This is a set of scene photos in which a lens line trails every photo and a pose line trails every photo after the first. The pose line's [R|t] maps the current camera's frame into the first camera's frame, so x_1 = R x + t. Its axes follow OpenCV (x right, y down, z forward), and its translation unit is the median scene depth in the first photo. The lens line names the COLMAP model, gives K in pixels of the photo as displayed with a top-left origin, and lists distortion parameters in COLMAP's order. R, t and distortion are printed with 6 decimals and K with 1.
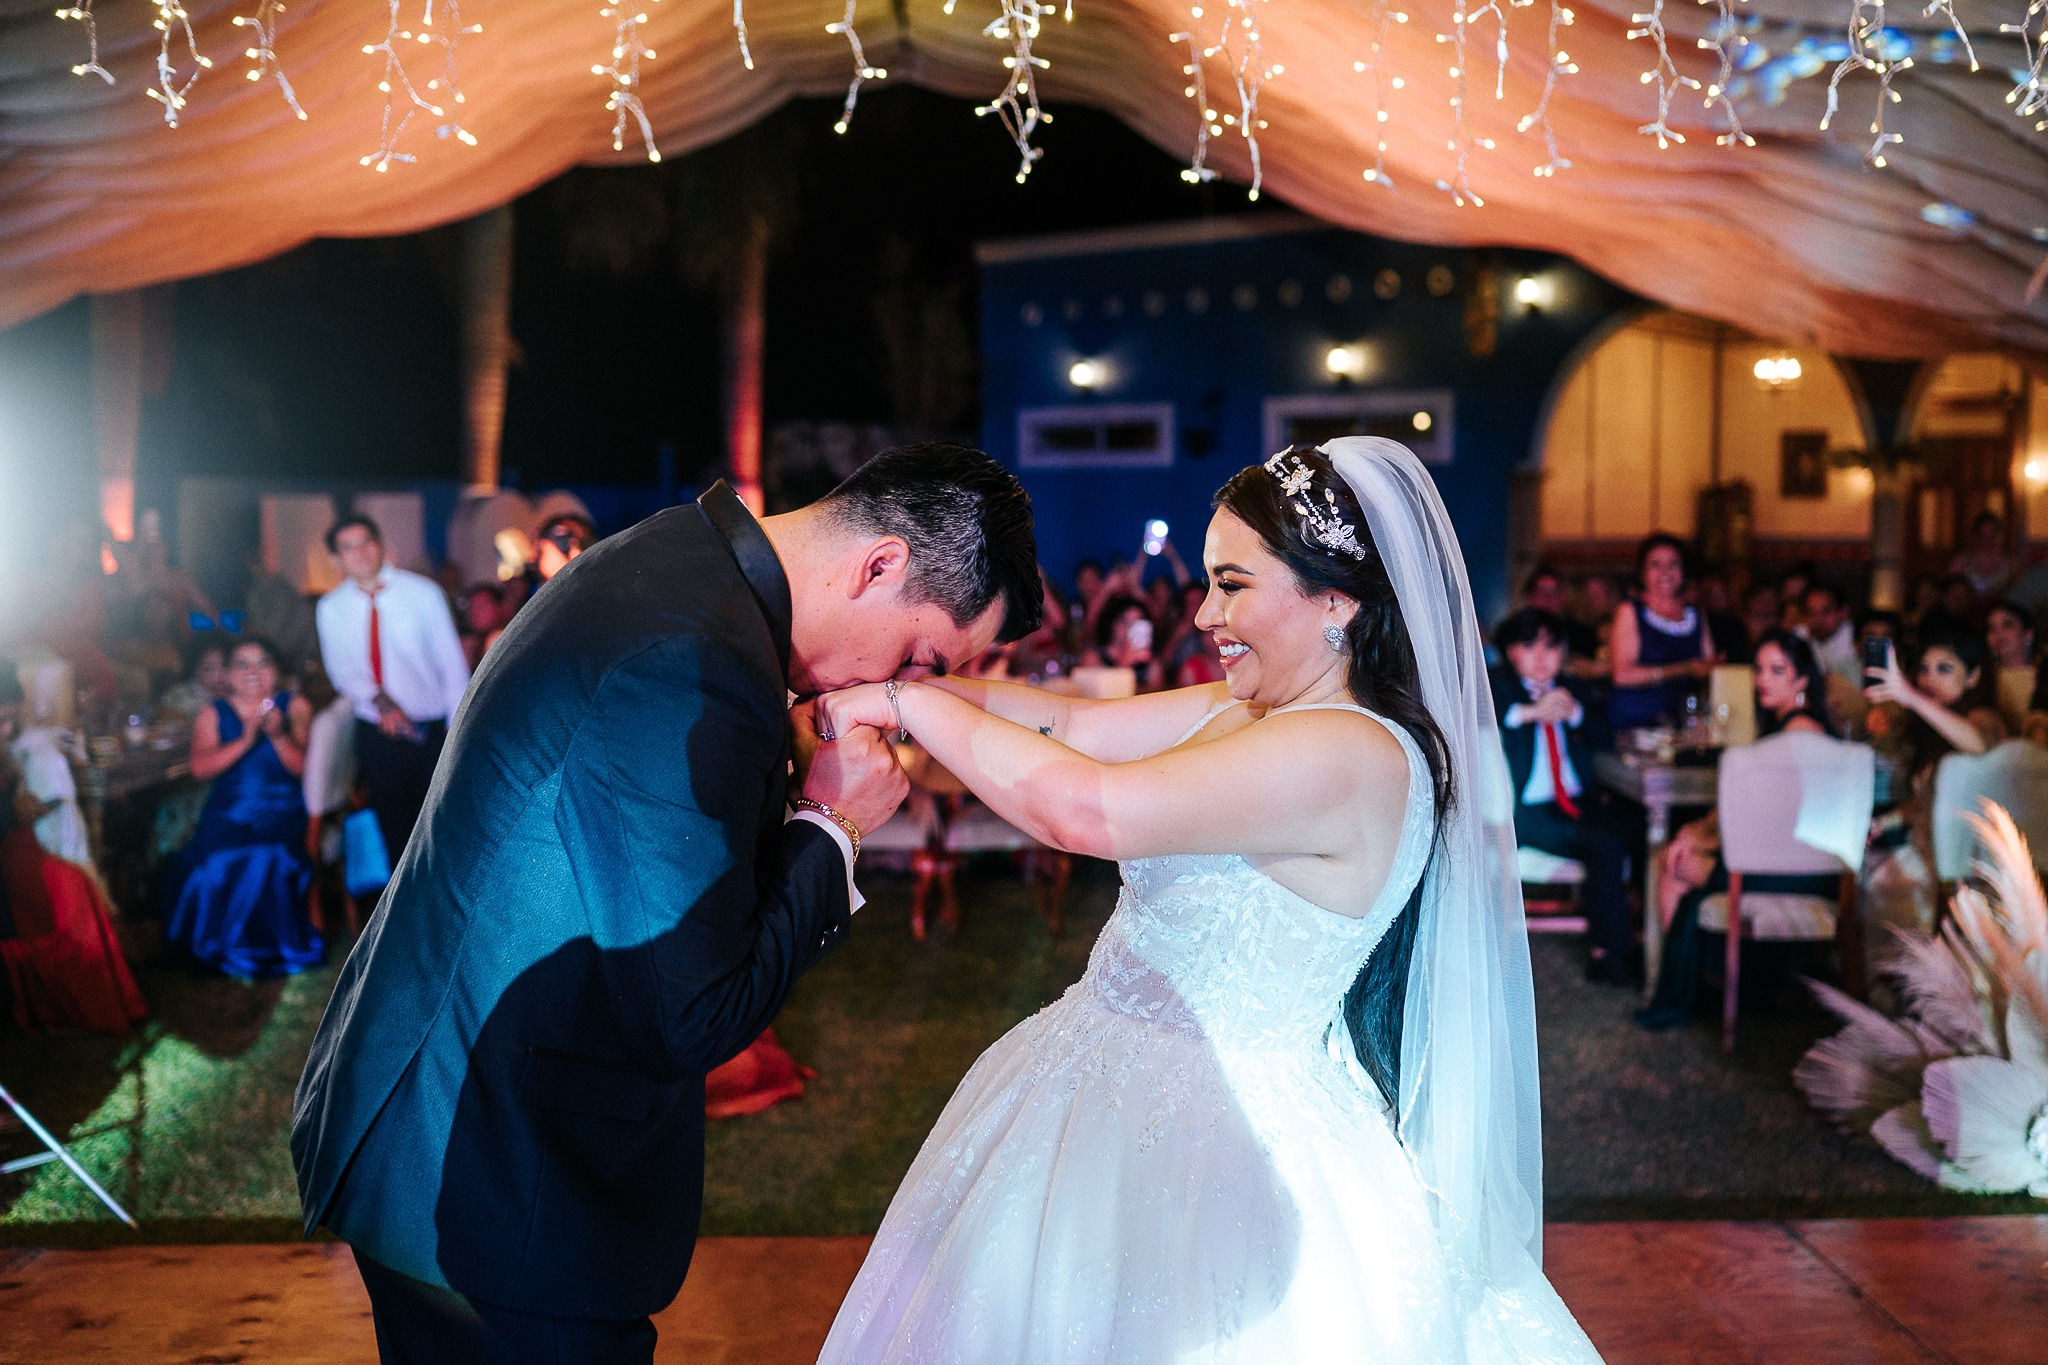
lens RADIAL K [[1951.9, 0, 1024.5], [0, 1951.9, 680.2], [0, 0, 1]] dist [0.021239, 0.000000]
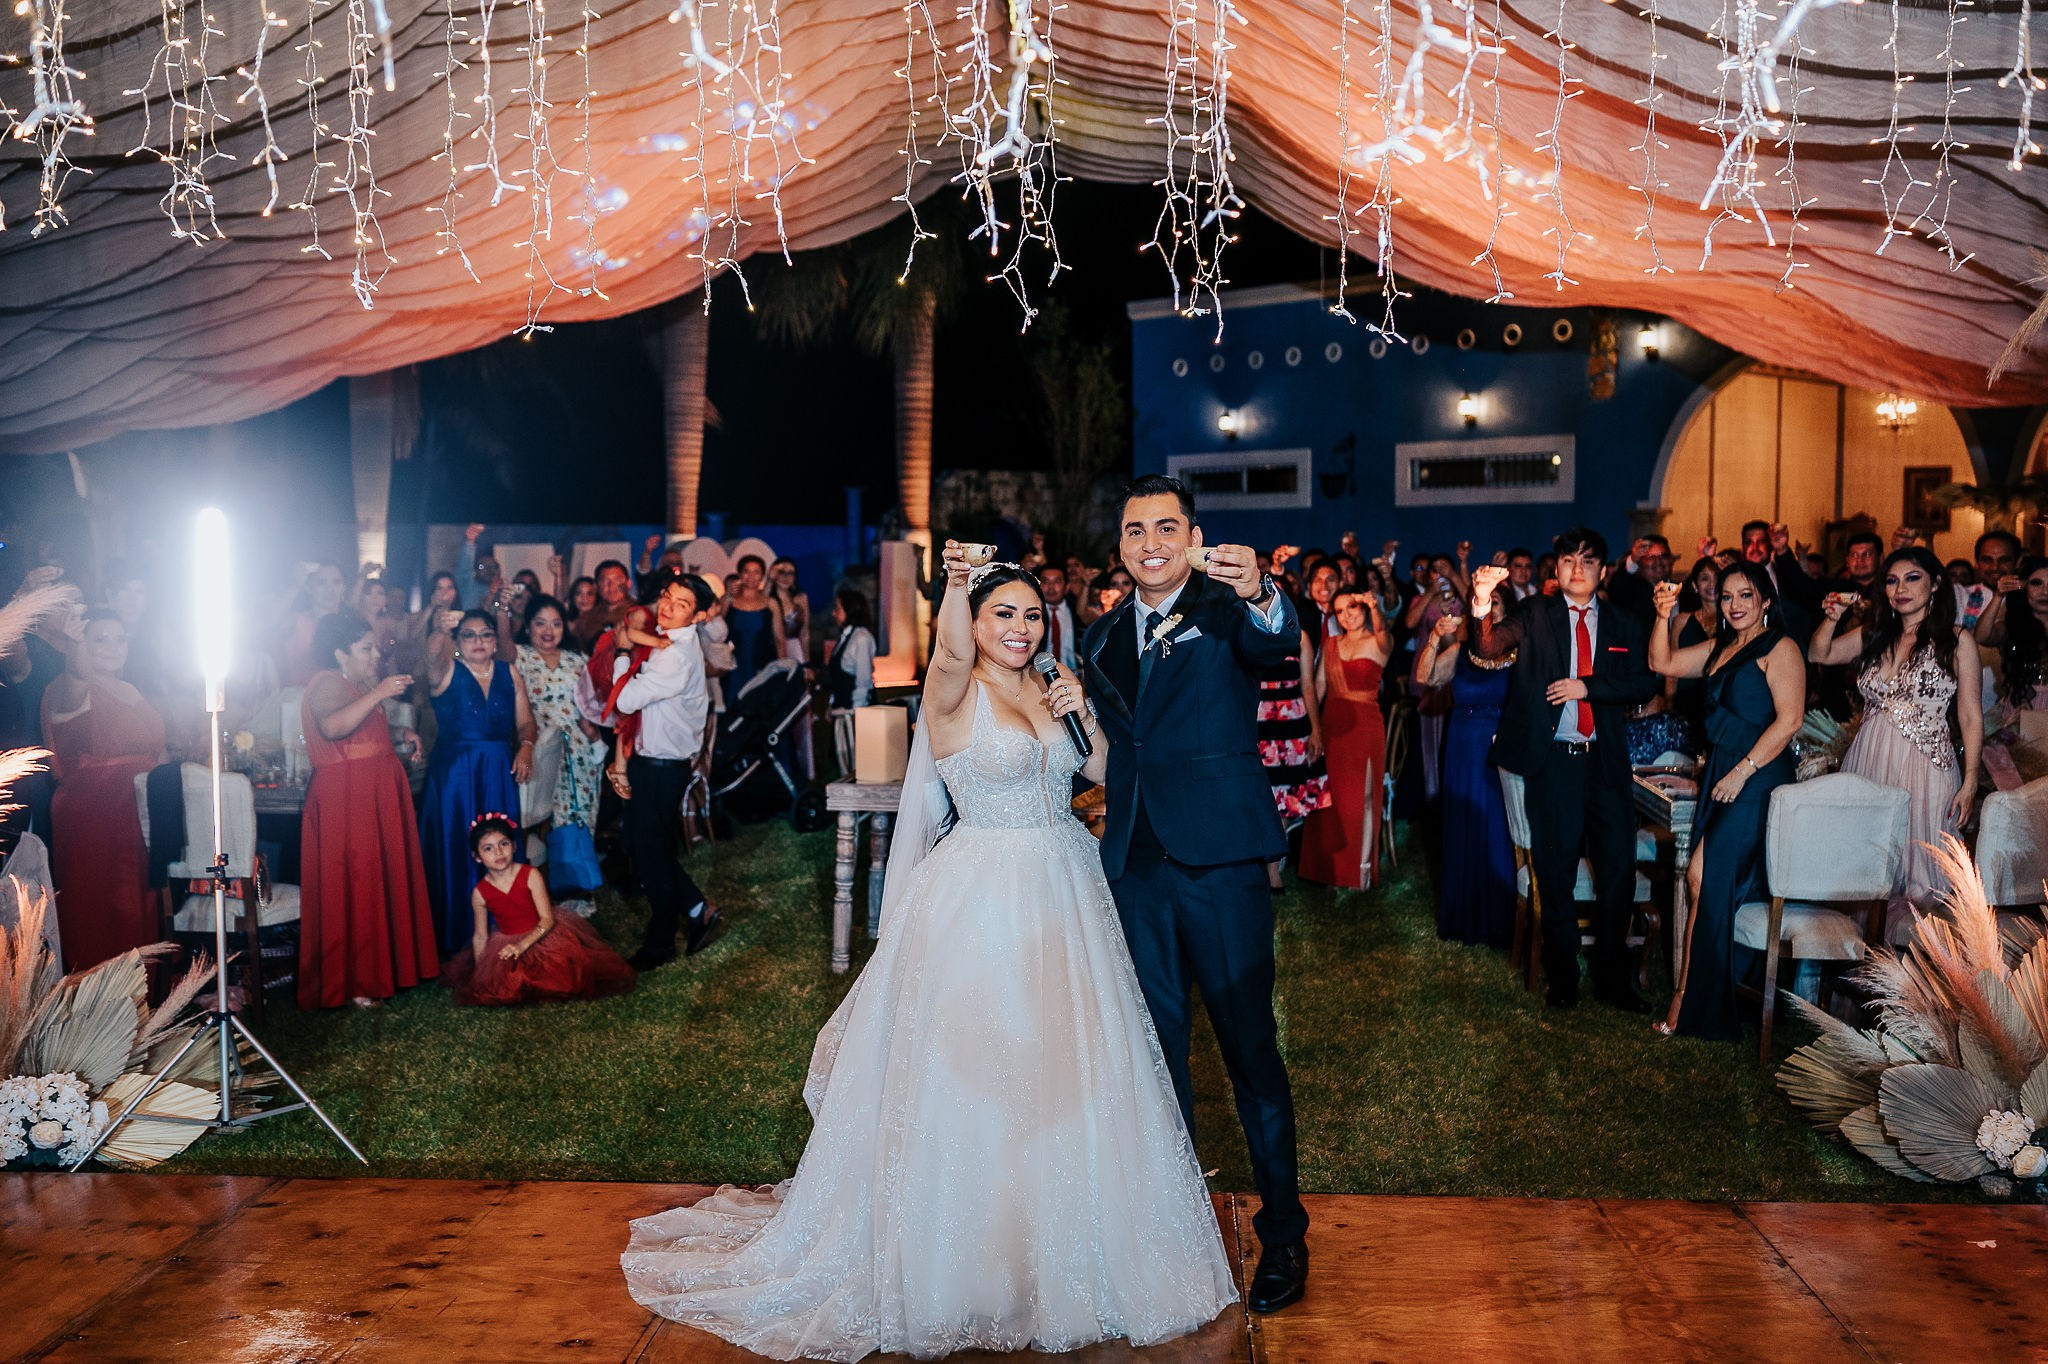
lens RADIAL K [[1951.9, 0, 1028.6], [0, 1951.9, 682.4], [0, 0, 1]] dist [0.021239, 0.000000]
pose [[0.992526, 0.001941, -0.122019, 0.081255], [-0.002332, 0.999993, -0.003061, -0.015075], [0.122012, 0.003323, 0.992523, -0.126107]]
